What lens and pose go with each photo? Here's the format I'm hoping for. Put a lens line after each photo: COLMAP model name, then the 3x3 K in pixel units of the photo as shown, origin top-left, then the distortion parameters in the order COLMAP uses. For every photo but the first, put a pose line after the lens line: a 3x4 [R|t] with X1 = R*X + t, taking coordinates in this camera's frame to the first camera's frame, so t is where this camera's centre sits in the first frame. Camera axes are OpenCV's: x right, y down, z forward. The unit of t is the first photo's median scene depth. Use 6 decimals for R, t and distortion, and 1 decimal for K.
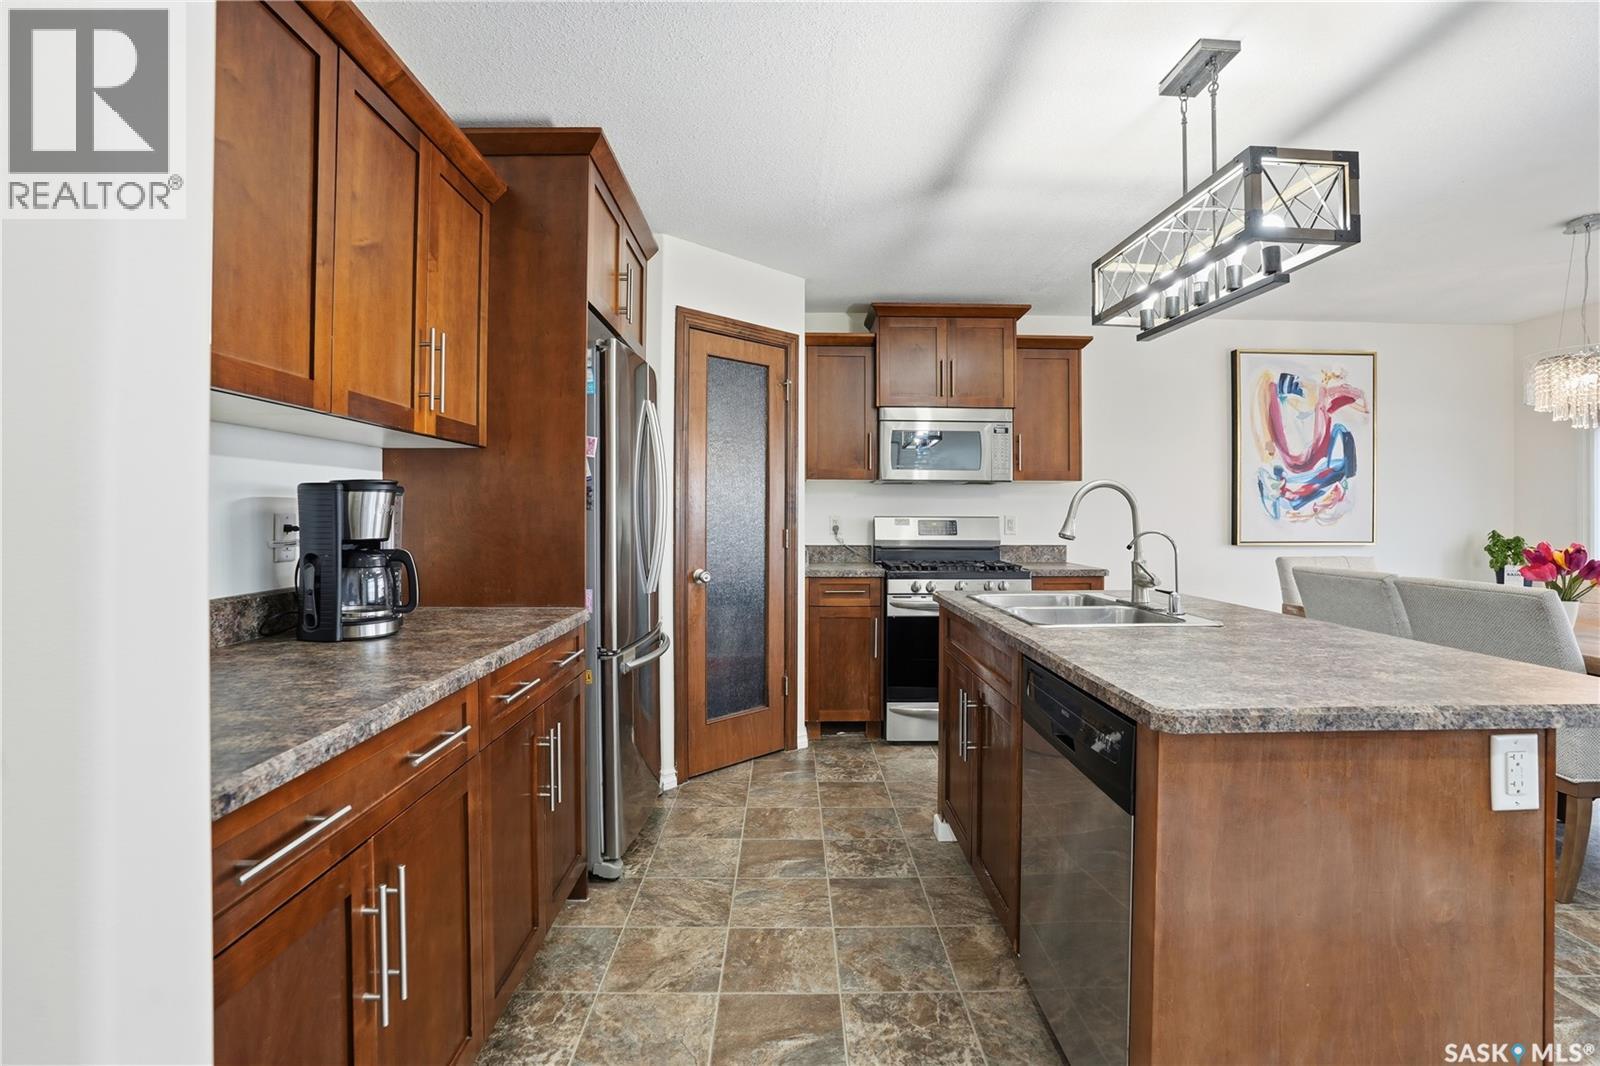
lens RADIAL K [[758.0, 0, 805.9], [0, 758.0, 518.4], [0, 0, 1]] dist [-0.060619, 0.000401]
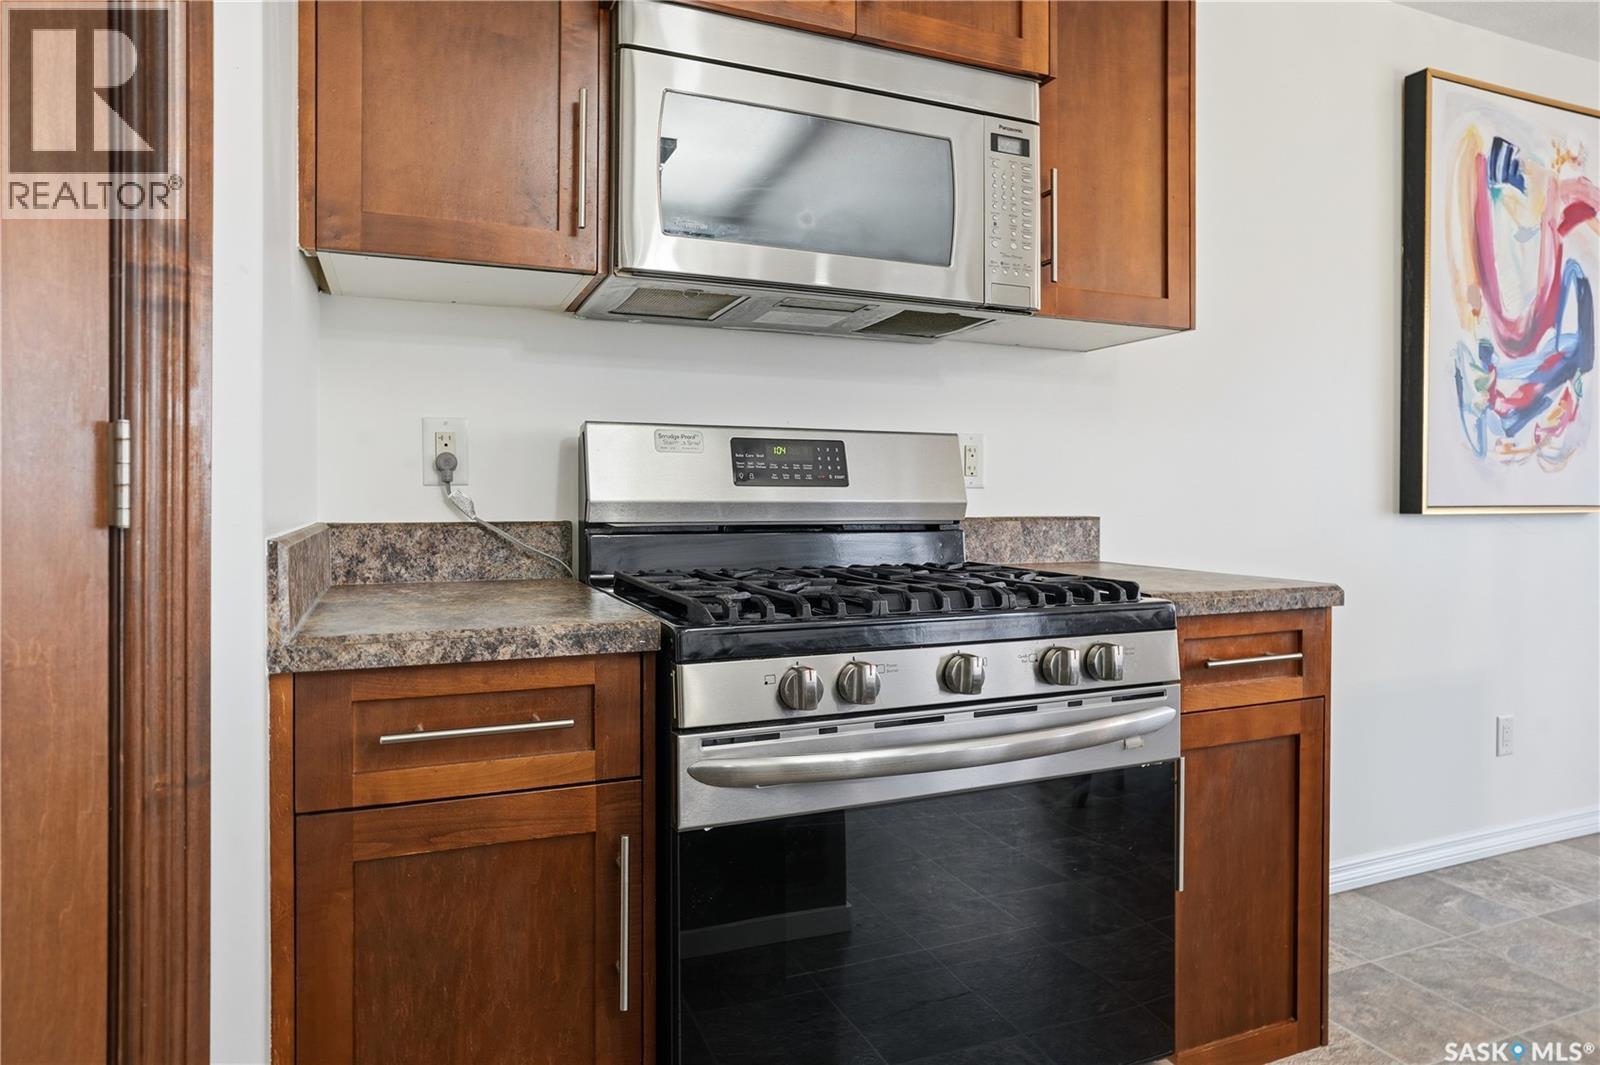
lens RADIAL K [[941.5, 0, 796.3], [0, 941.5, 500.4], [0, 0, 1]] dist [-0.023574, 0.002910]
pose [[0.931473, -0.001964, 0.363806, 0.038572], [0.001562, 0.999998, 0.001401, 0.030863], [-0.363808, -0.000737, 0.931474, 0.713251]]
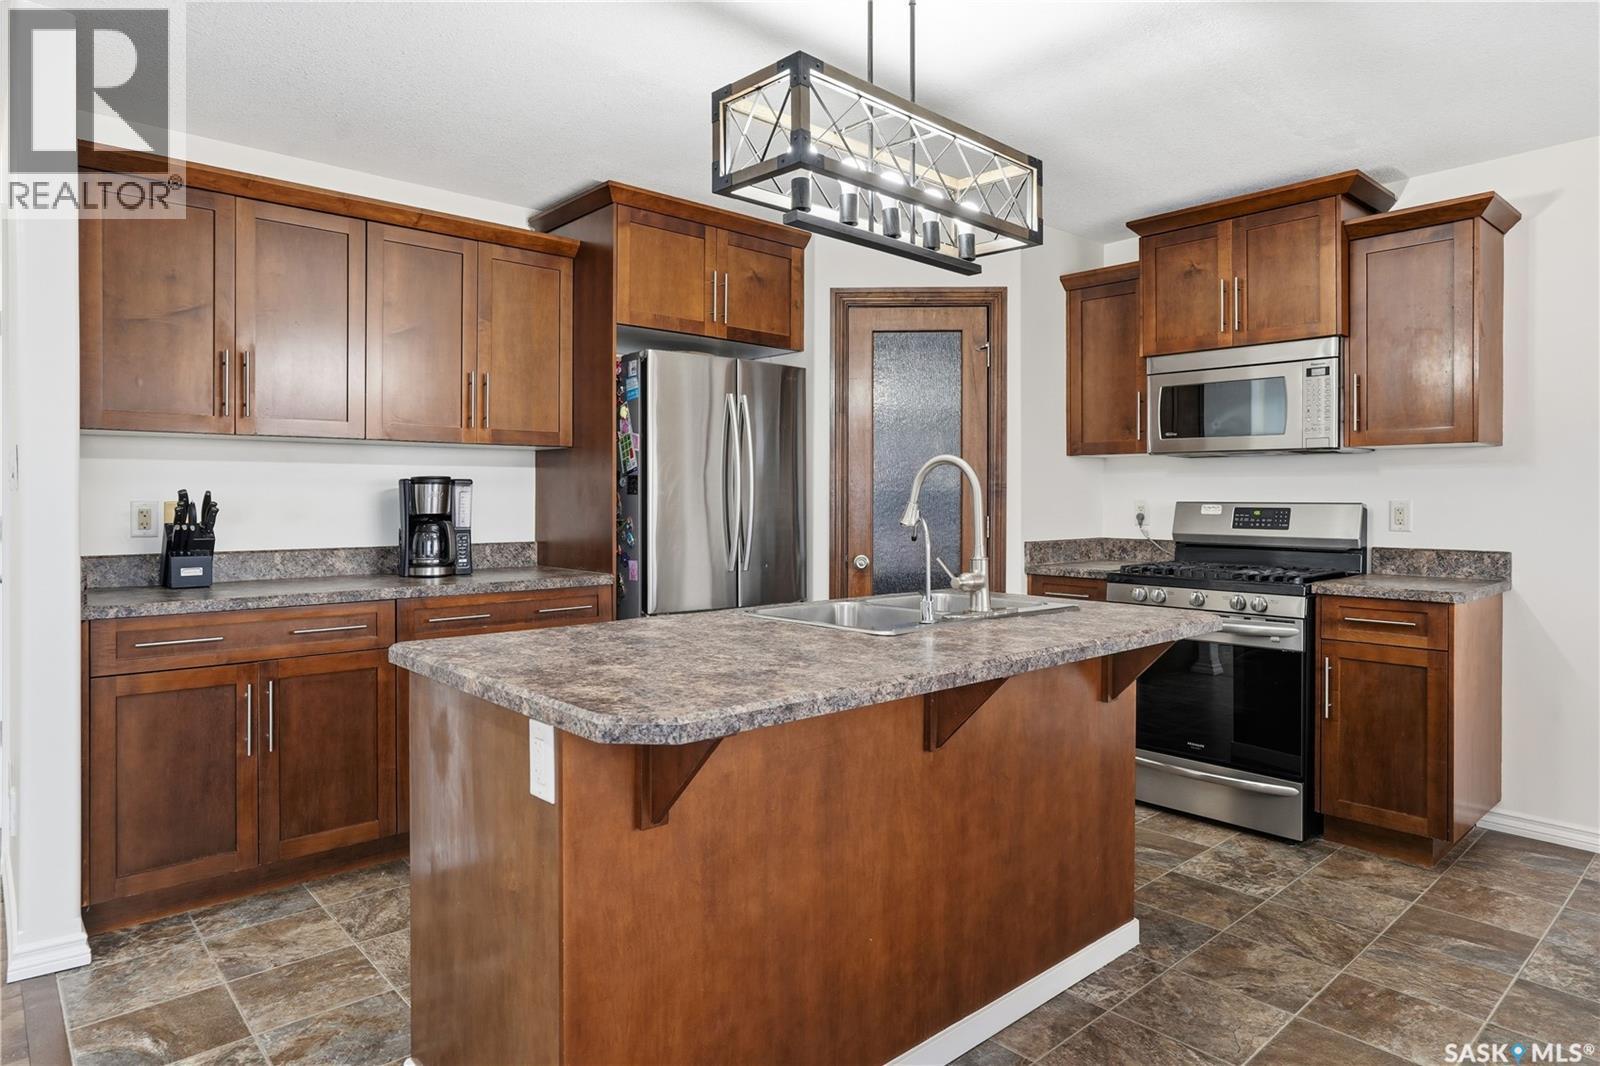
lens RADIAL K [[941.5, 0, 796.3], [0, 941.5, 500.9], [0, 0, 1]] dist [-0.023574, 0.002910]
pose [[0.648418, 0.001284, -0.761283, 0.619673], [-0.005065, 0.999984, -0.002628, 0.000991], [0.761267, 0.005560, 0.648414, 0.132055]]
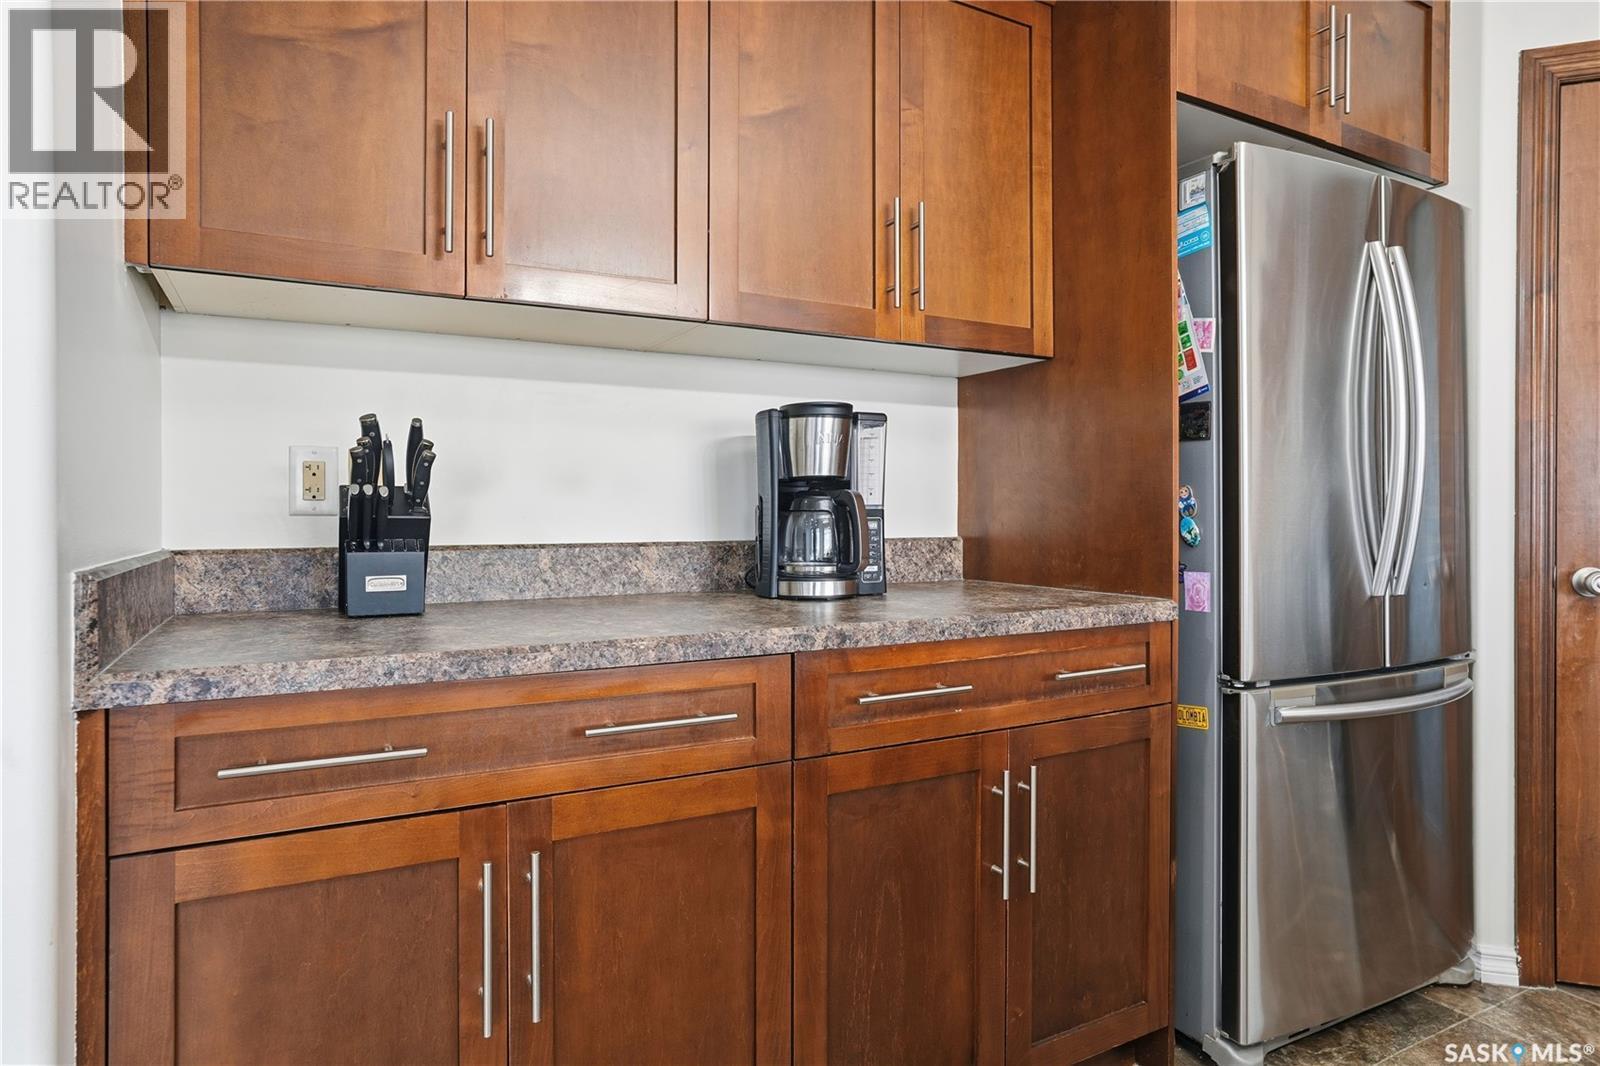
lens RADIAL K [[924.1, 0, 797.2], [0, 924.1, 513.7], [0, 0, 1]] dist [-0.052336, 0.034354]
pose [[0.456069, 0.000572, -0.889944, 0.129419], [-0.005494, 0.999983, -0.002173, 0.030750], [0.889928, 0.005881, 0.456064, 0.227620]]
